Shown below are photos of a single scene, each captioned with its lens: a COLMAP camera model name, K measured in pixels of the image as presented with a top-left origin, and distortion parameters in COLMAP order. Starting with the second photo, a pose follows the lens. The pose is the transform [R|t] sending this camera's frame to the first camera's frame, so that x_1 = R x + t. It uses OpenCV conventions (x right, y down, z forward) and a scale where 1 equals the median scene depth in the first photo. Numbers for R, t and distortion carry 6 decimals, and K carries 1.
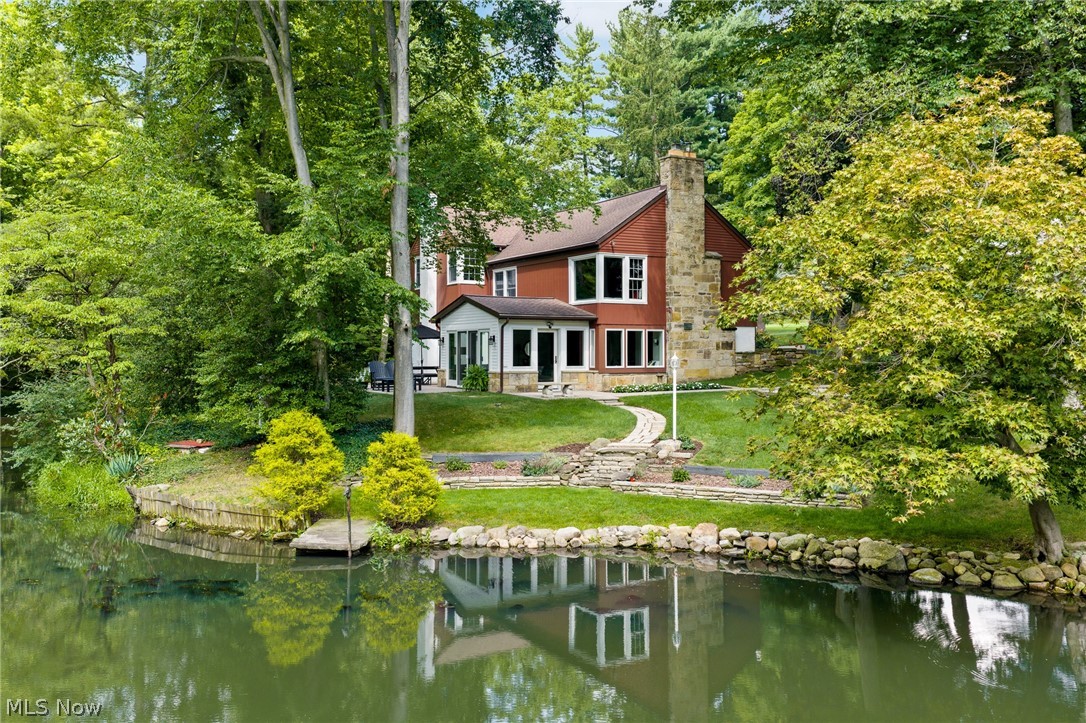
lens RADIAL K [[908.3, 0, 545.8], [0, 908.3, 353.6], [0, 0, 1]] dist [0.026383, -0.014008]
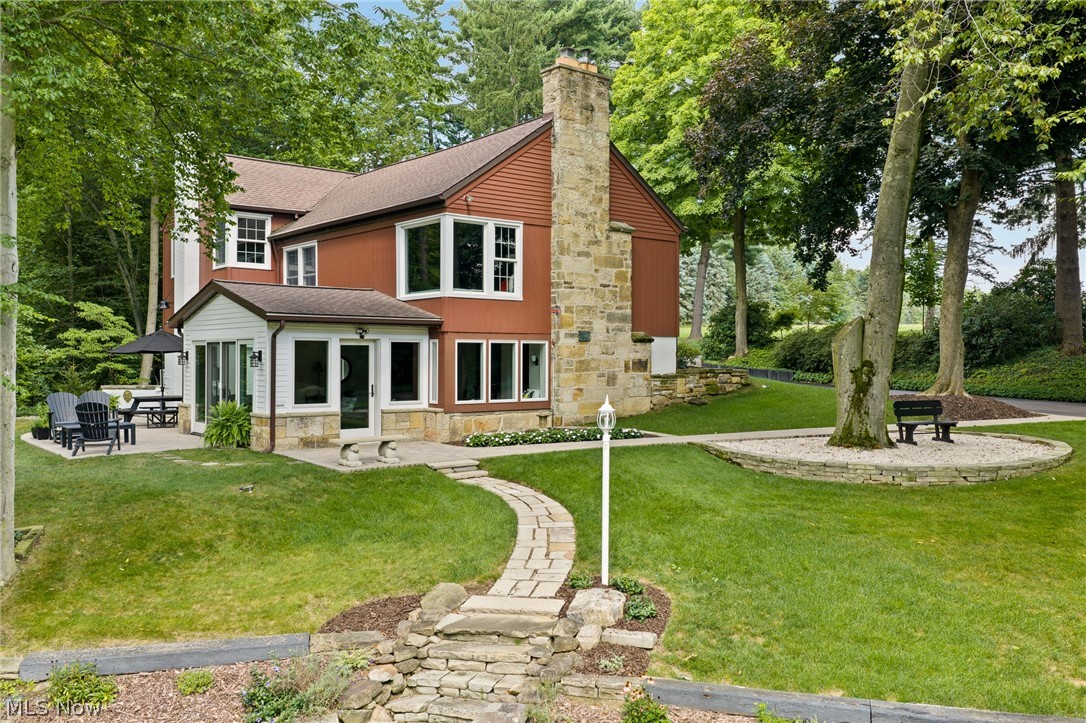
lens RADIAL K [[908.3, 0, 539.6], [0, 908.3, 353.3], [0, 0, 1]] dist [0.026383, -0.014008]
pose [[0.987335, 0.003535, 0.158608, 0.024004], [-0.002718, 0.999982, -0.005367, -0.014632], [-0.158625, 0.004868, 0.987327, 0.378153]]
